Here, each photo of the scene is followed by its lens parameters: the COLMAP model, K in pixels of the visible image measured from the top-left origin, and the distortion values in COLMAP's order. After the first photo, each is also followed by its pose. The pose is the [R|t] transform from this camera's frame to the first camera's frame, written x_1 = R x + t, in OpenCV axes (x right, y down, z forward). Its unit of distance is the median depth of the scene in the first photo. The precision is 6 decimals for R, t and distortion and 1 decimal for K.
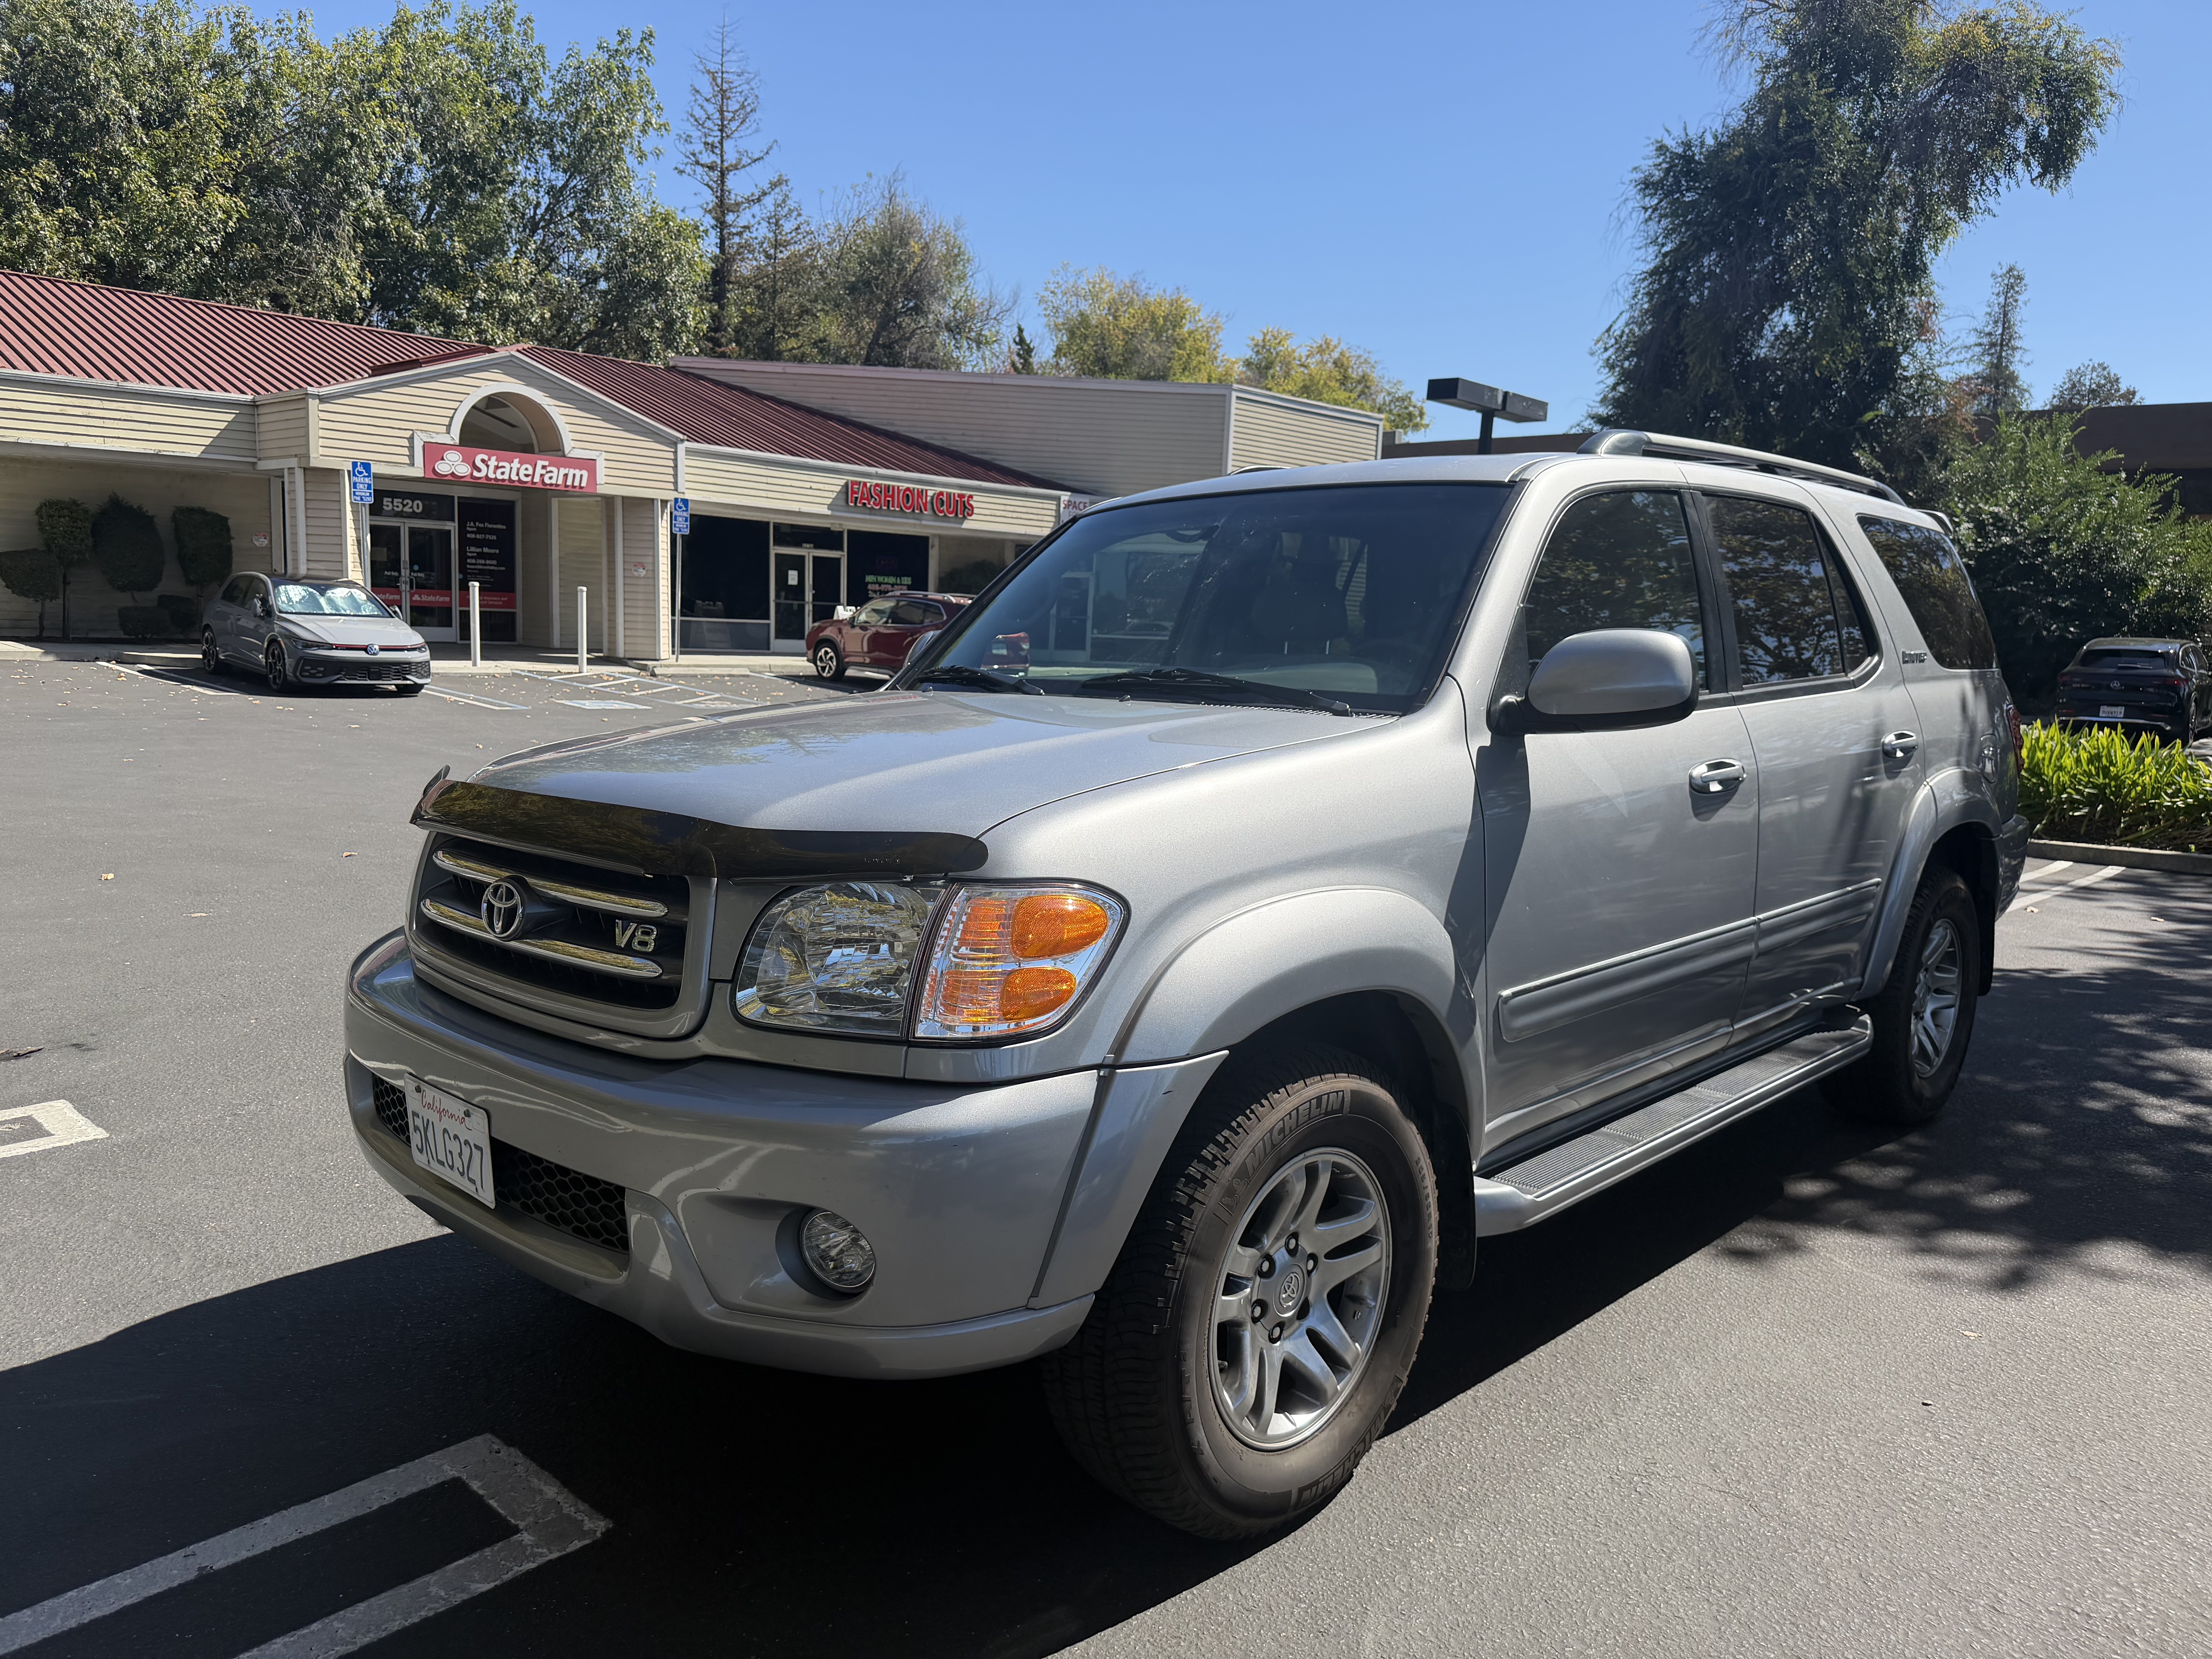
lens RADIAL K [[1572.8, 0, 1148.3], [0, 1572.8, 800.1], [0, 0, 1]] dist [-0.007615, -0.002786]
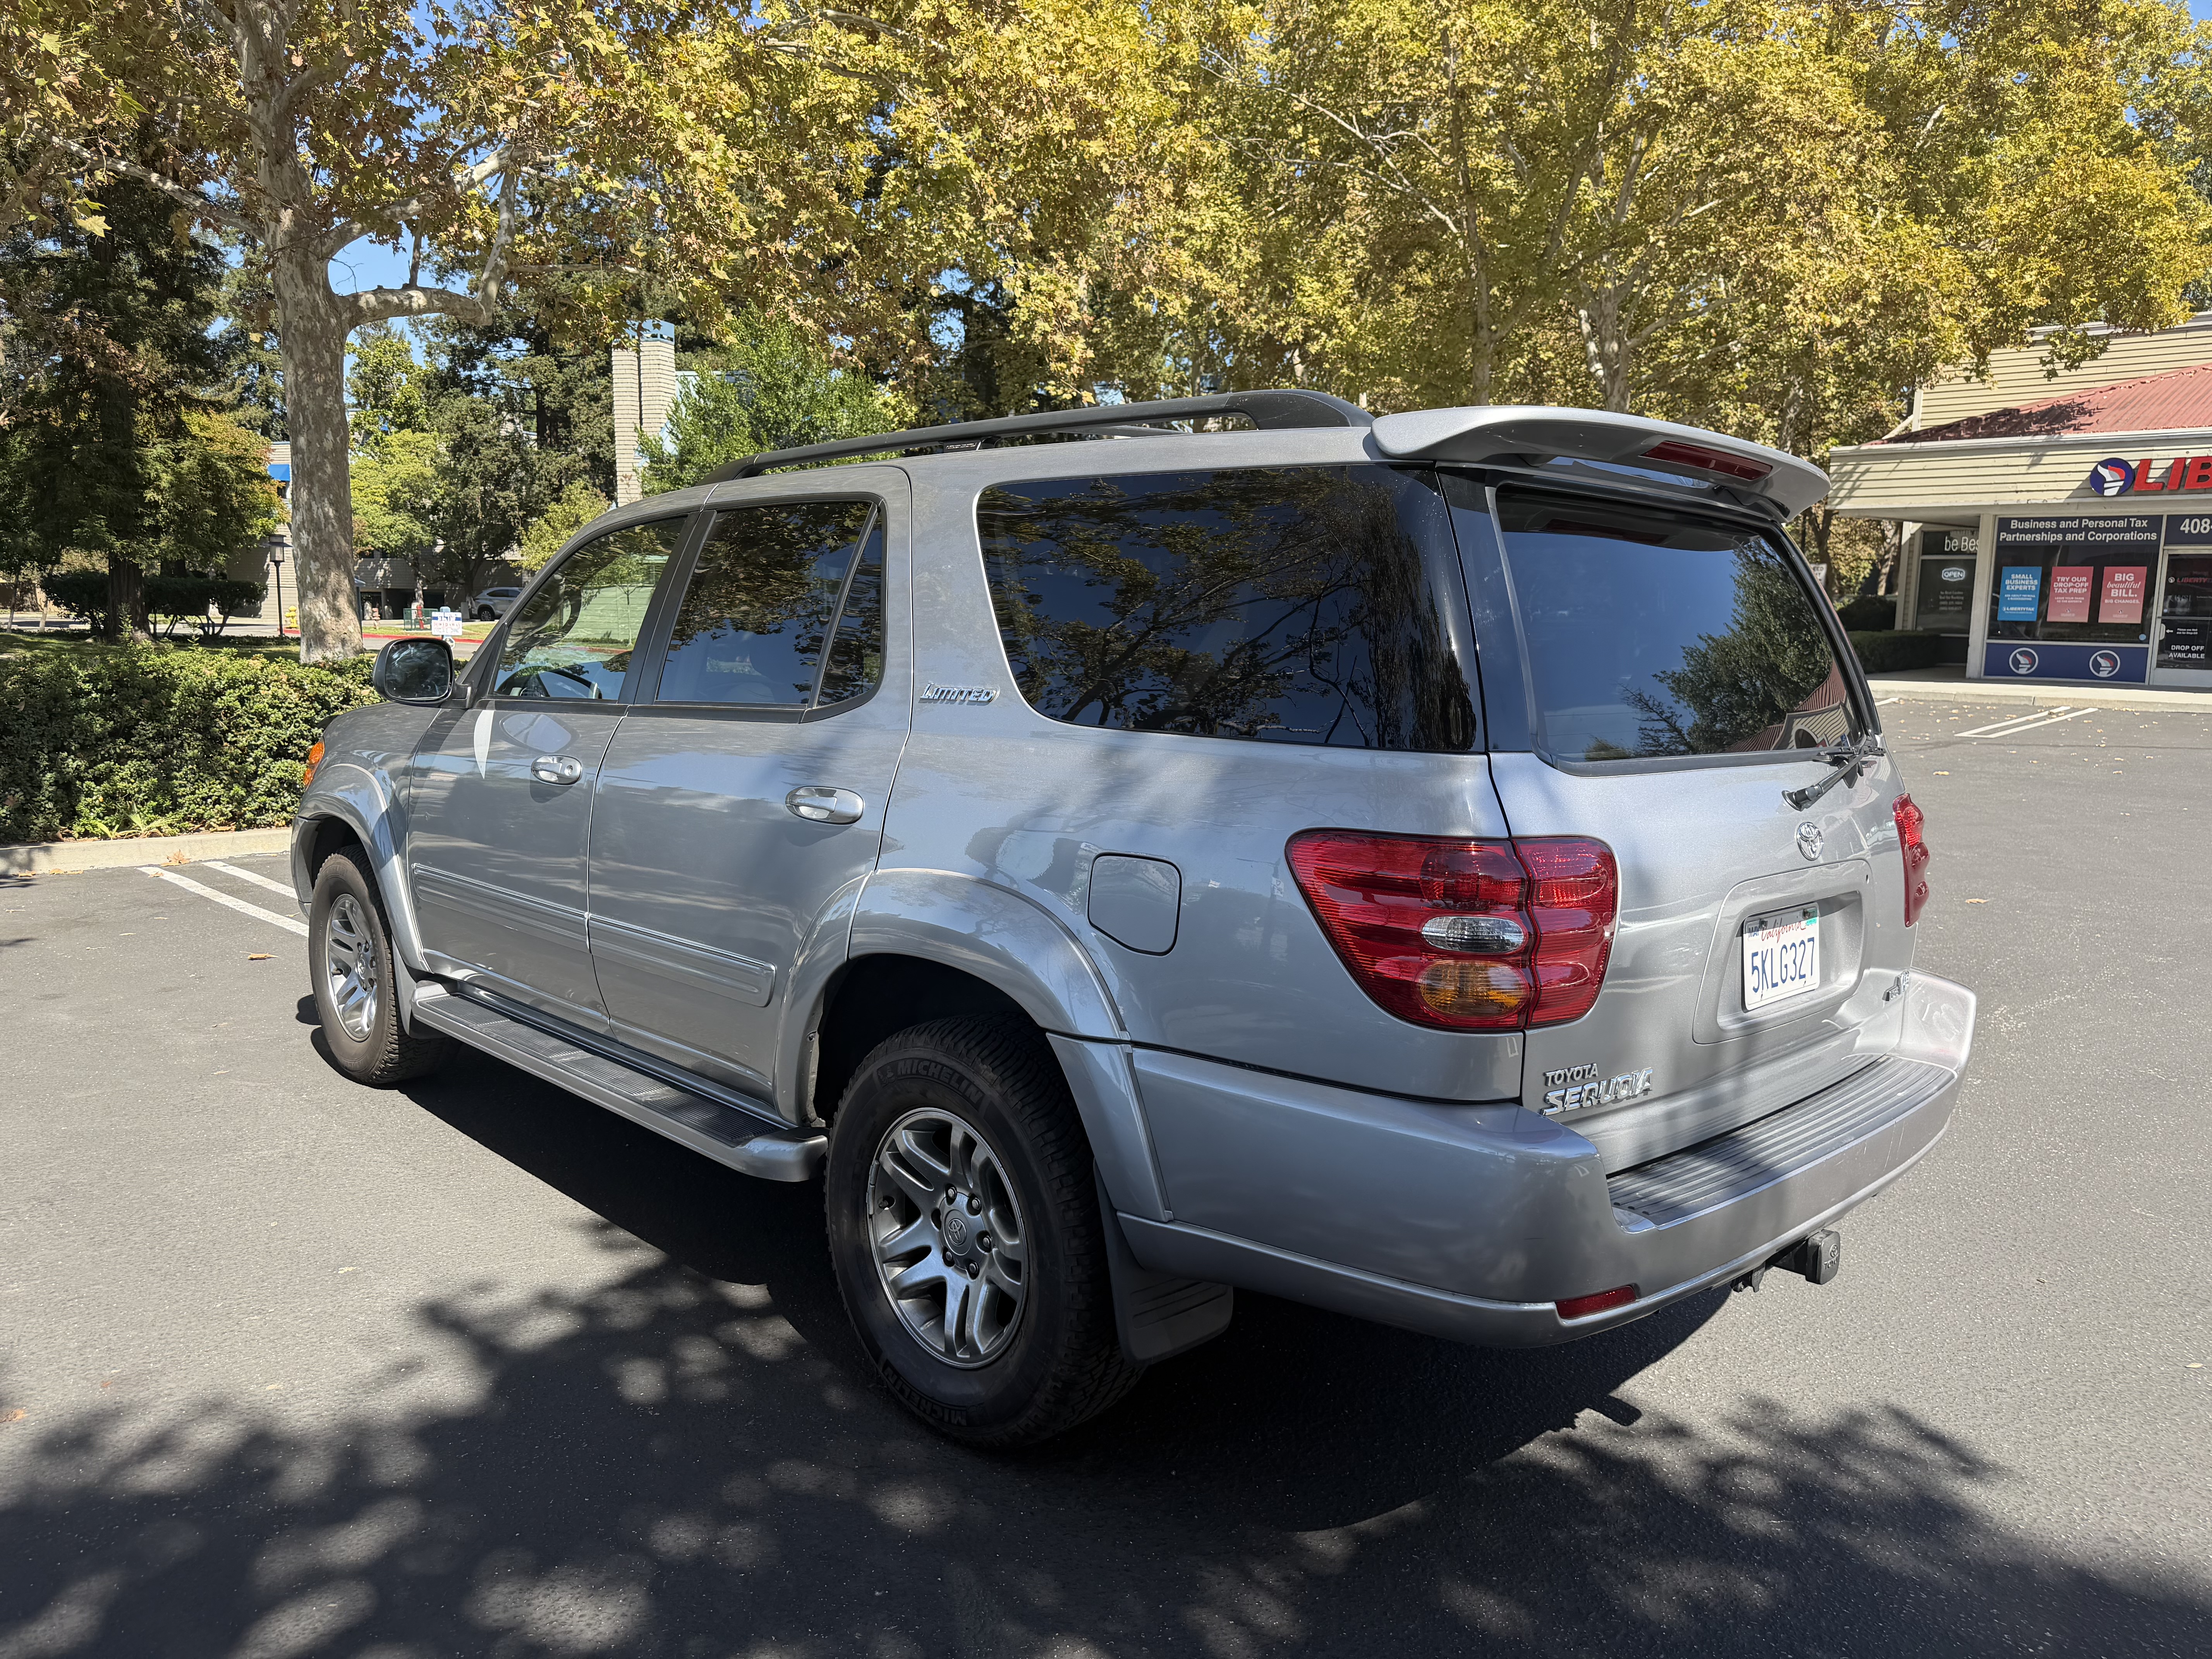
lens RADIAL K [[1562.6, 0, 1106.0], [0, 1562.6, 829.5], [0, 0, 1]] dist [-0.034754, 0.053824]
pose [[-0.035506, 0.100787, -0.994274, 0.084190], [-0.121028, 0.987145, 0.104386, -0.008163], [0.992014, 0.124041, -0.022851, 0.080055]]
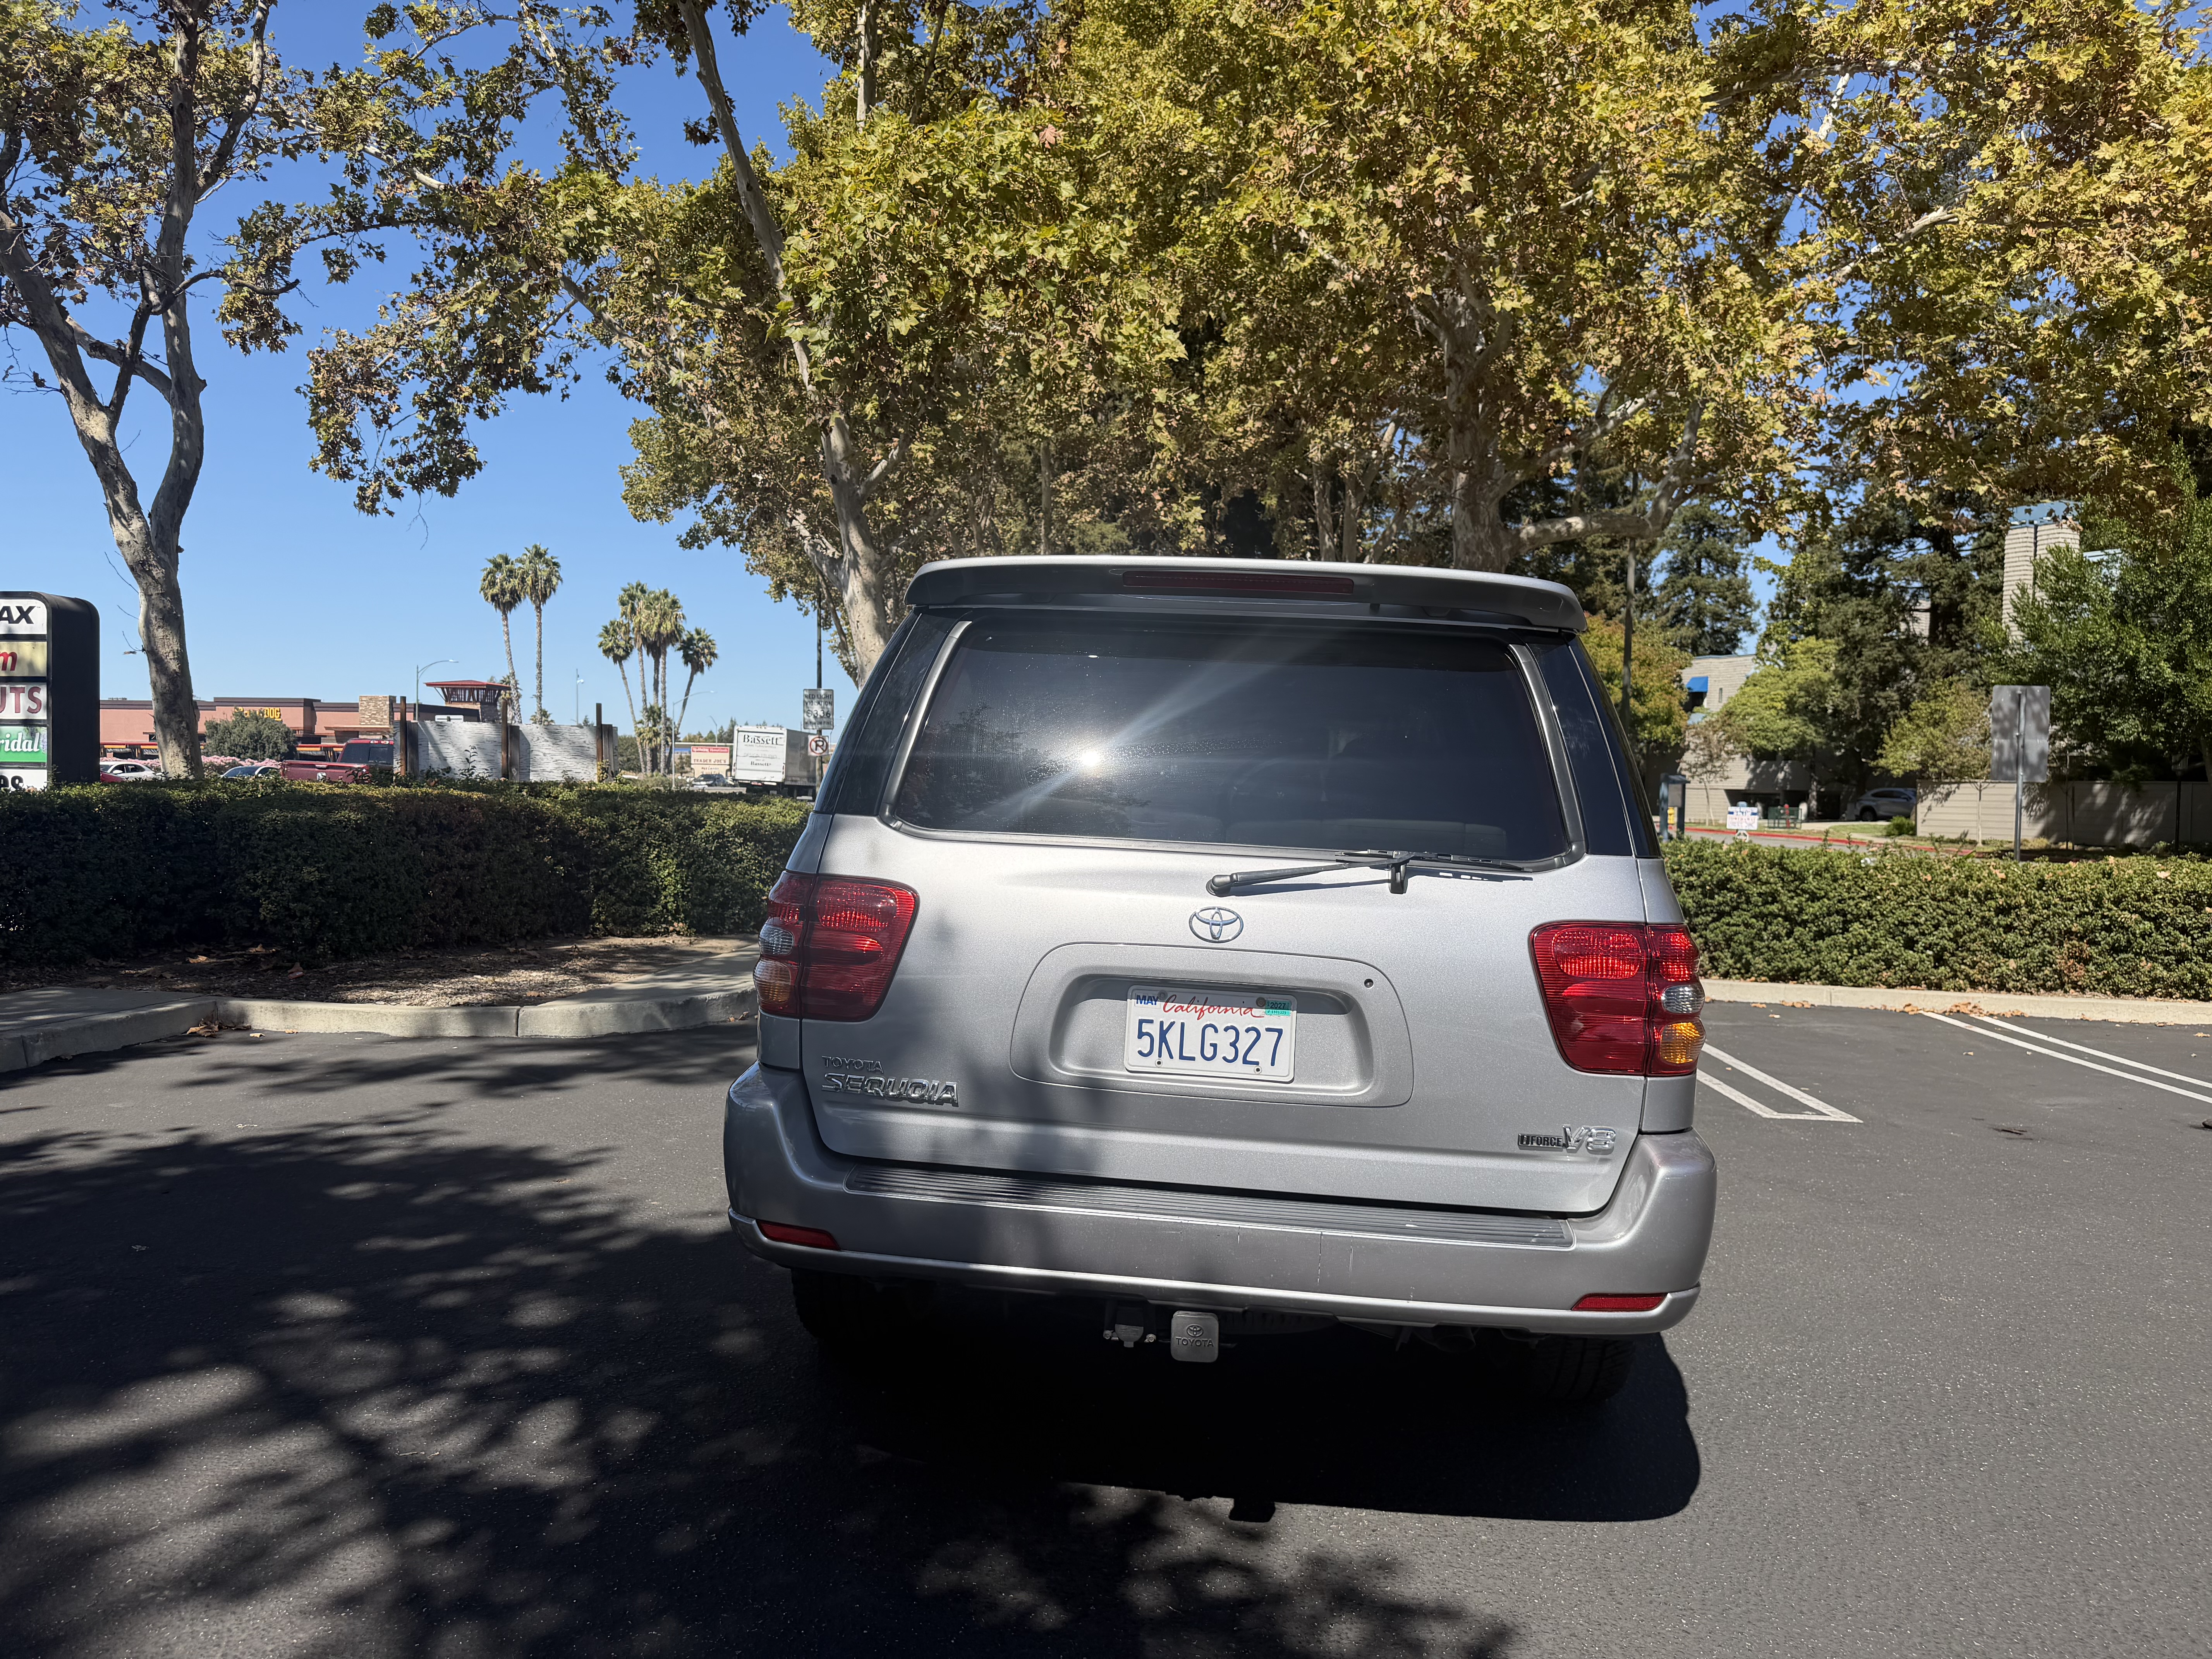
lens RADIAL K [[1522.5, 0, 1106.3], [0, 1522.5, 927.3], [0, 0, 1]] dist [0.000935, -0.065552]
pose [[-0.782759, 0.004208, -0.622311, 0.069404], [-0.112171, 0.982645, 0.147737, -0.011633], [0.612132, 0.185448, -0.768702, 0.130000]]
